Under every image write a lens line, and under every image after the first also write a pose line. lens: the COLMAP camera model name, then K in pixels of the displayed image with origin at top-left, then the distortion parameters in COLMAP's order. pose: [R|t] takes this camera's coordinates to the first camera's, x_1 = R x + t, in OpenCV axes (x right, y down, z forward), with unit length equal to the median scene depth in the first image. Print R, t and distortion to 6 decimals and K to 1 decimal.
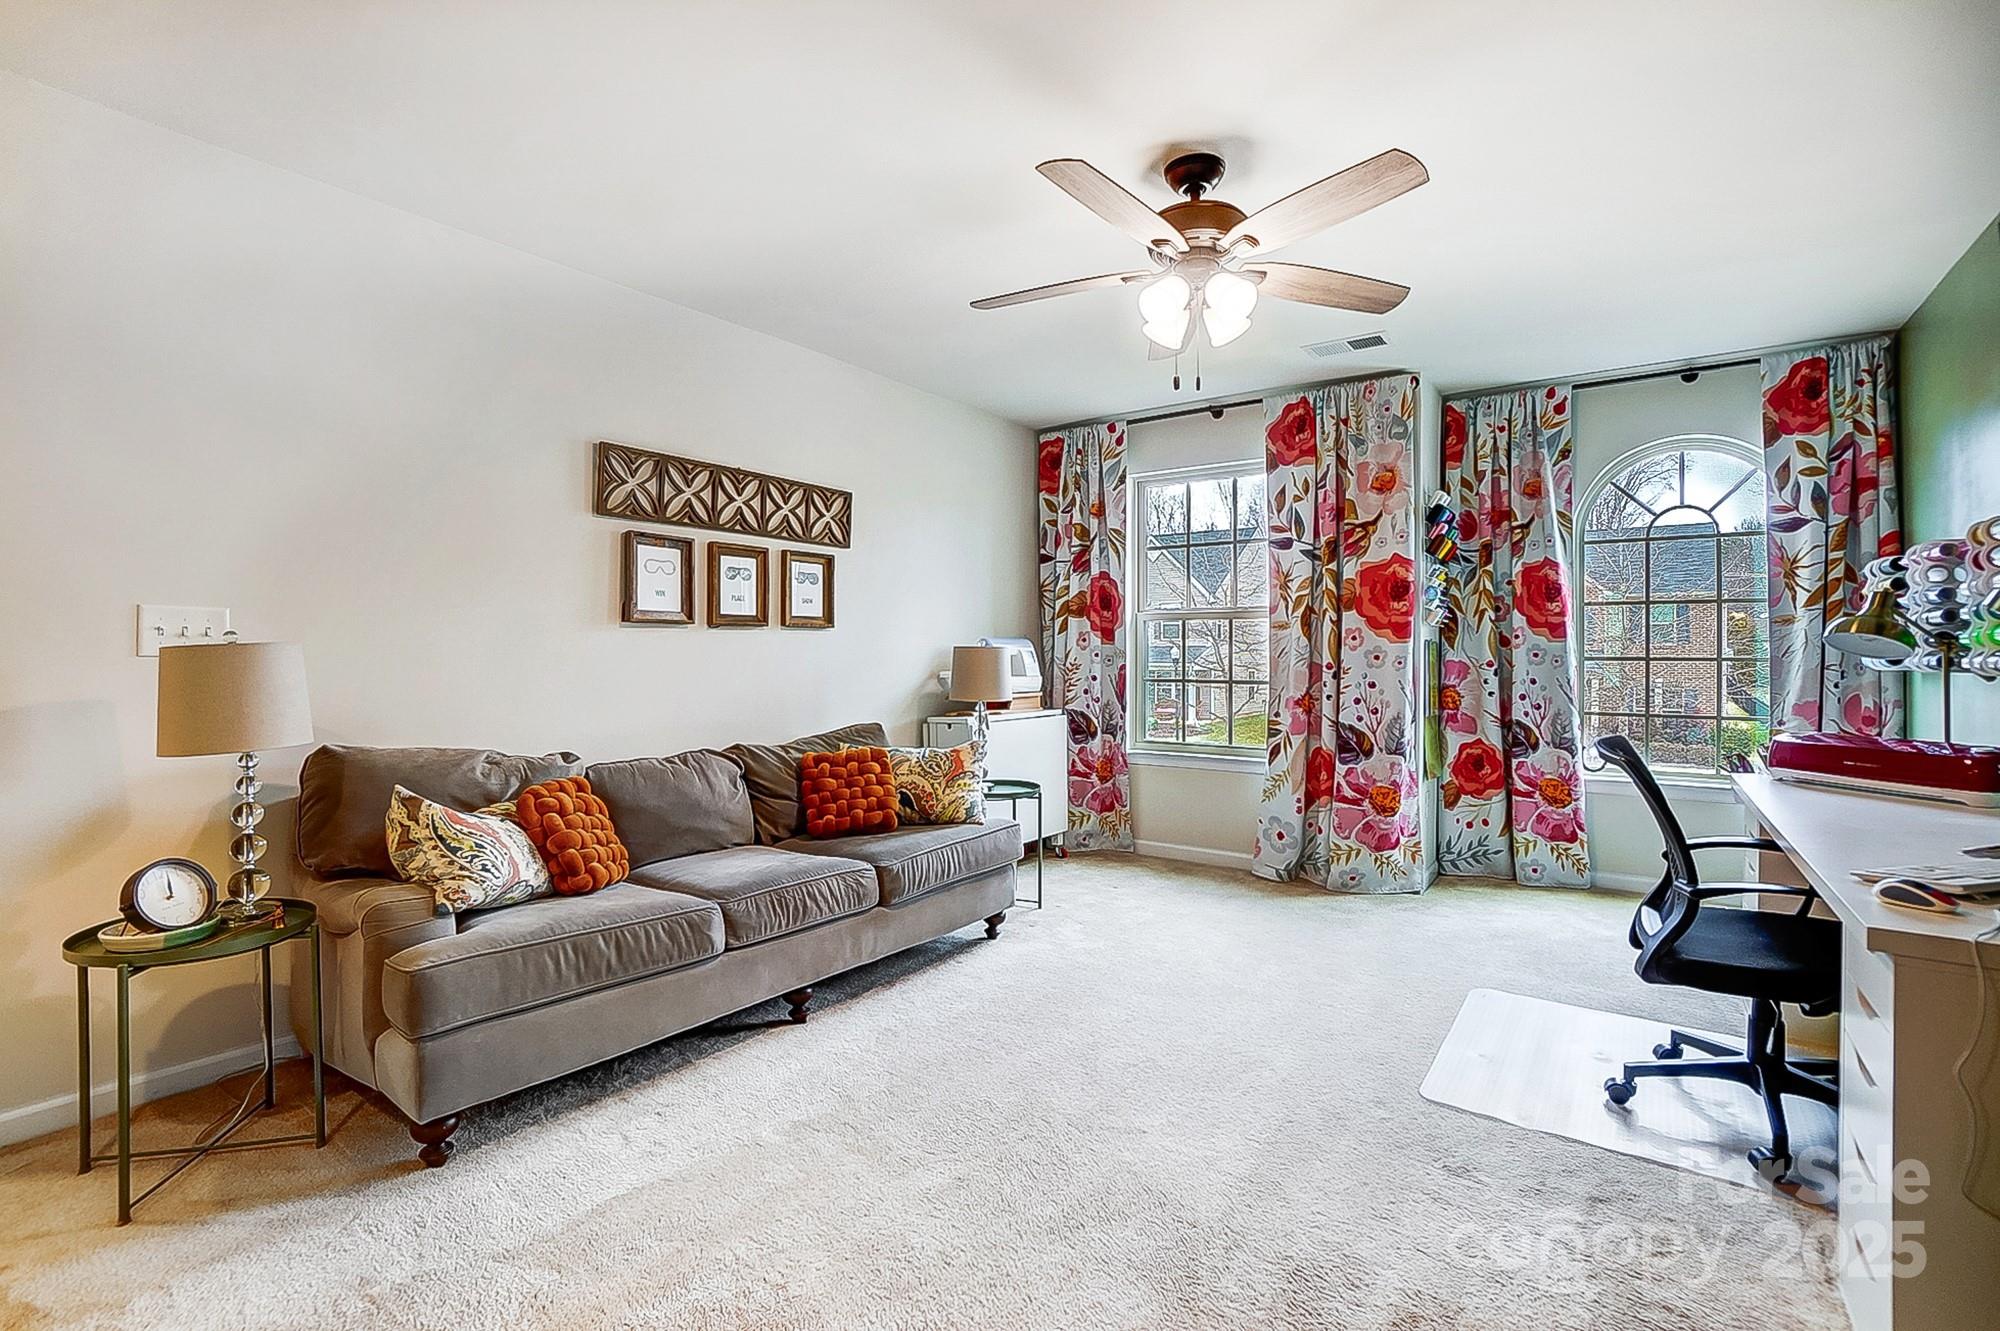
lens RADIAL K [[903.9, 0, 1002.1], [0, 903.9, 661.1], [0, 0, 1]] dist [-0.010655, 0.002330]
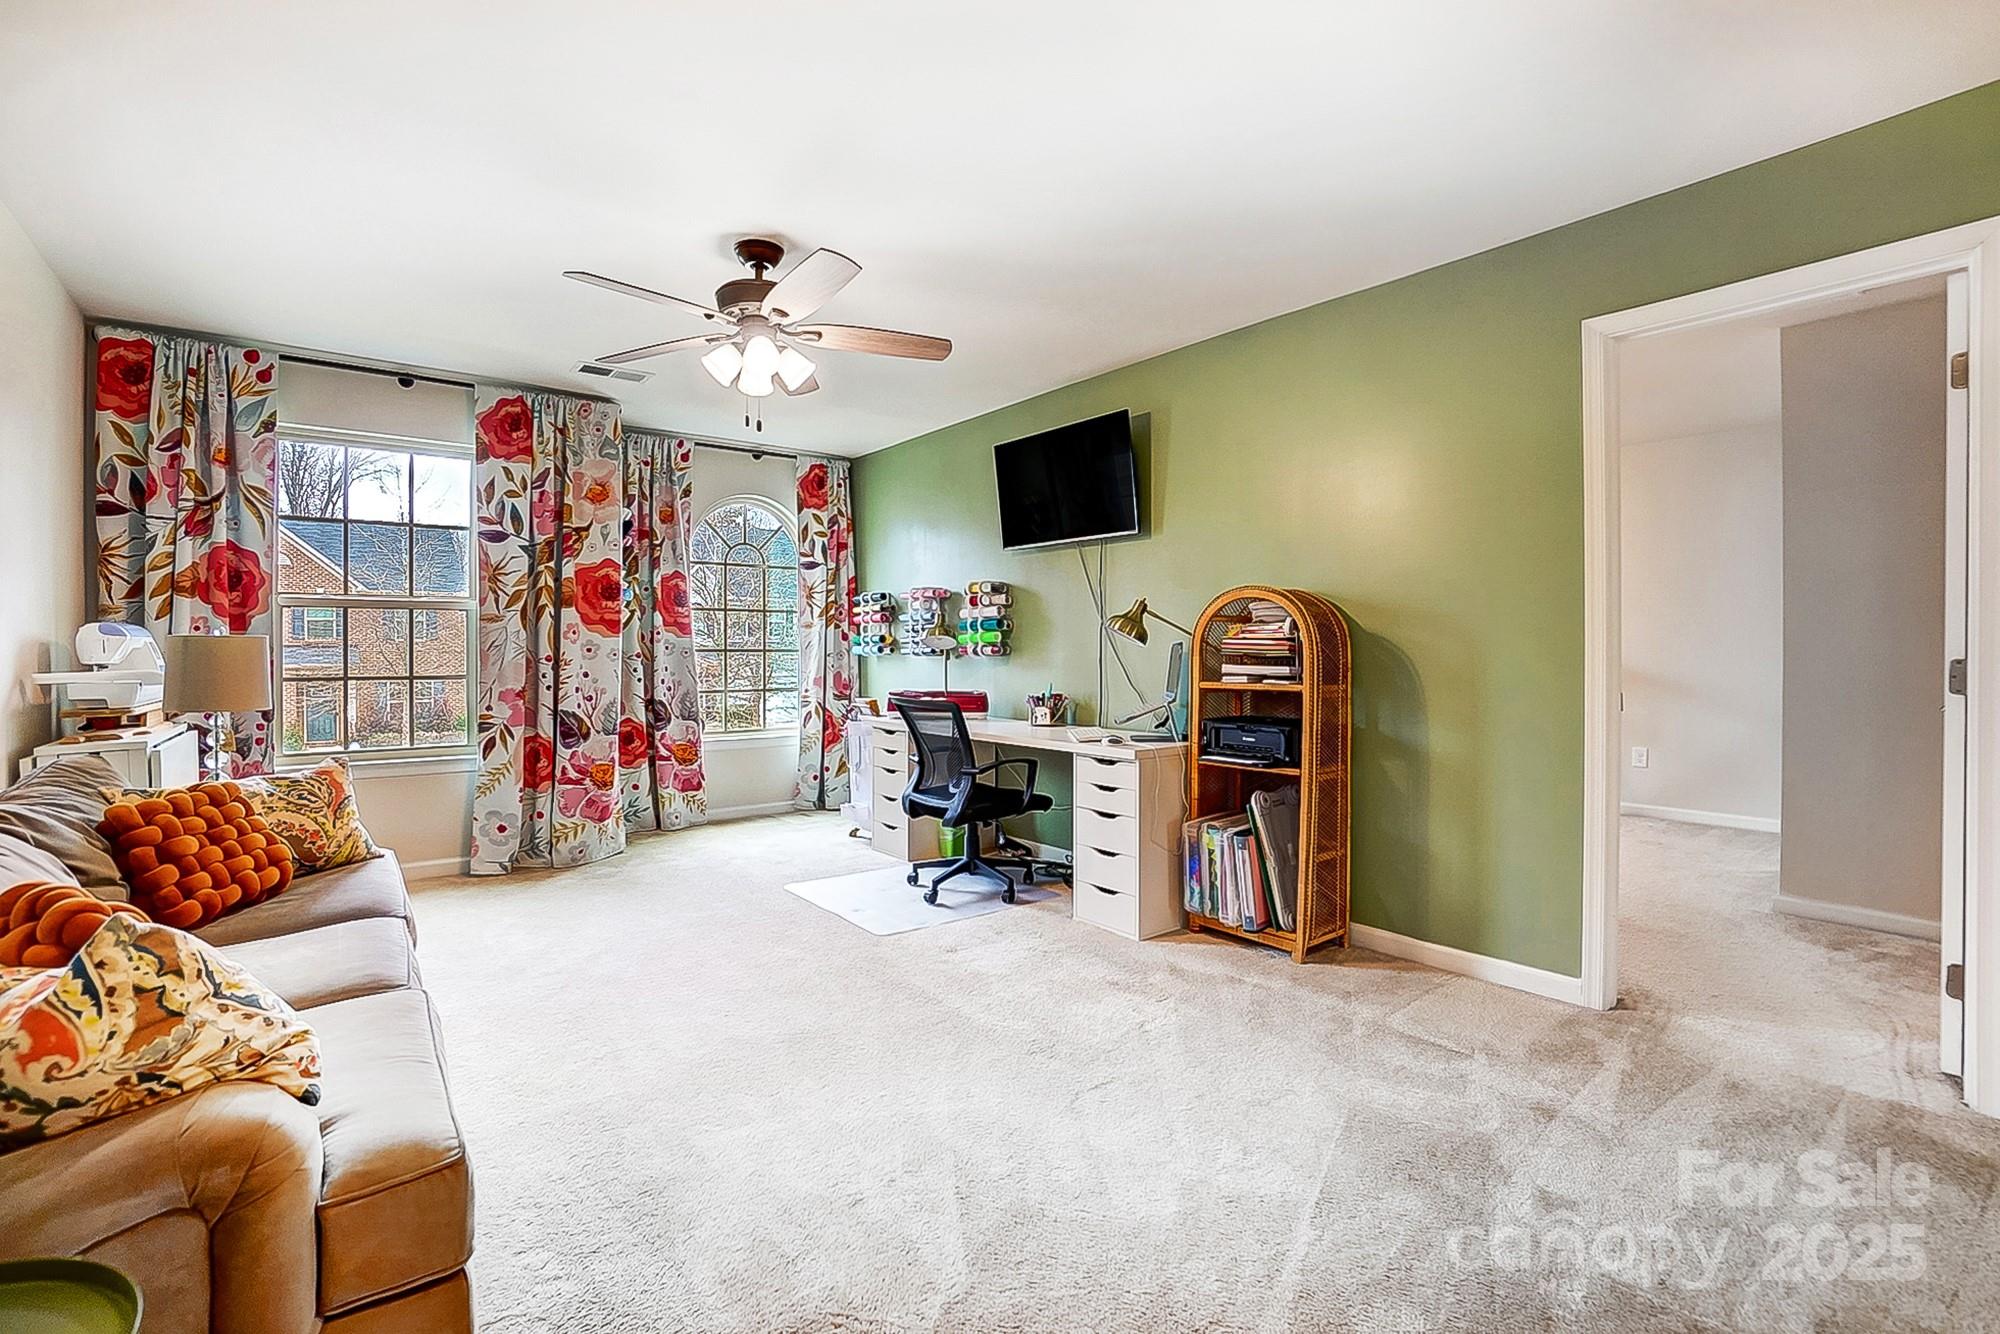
lens RADIAL K [[903.9, 0, 1000.3], [0, 903.9, 657.8], [0, 0, 1]] dist [-0.010655, 0.002330]
pose [[0.307575, -0.010780, 0.951463, -0.476292], [0.006513, 0.999936, 0.009223, -0.001481], [-0.951501, 0.003360, 0.307626, 0.168943]]
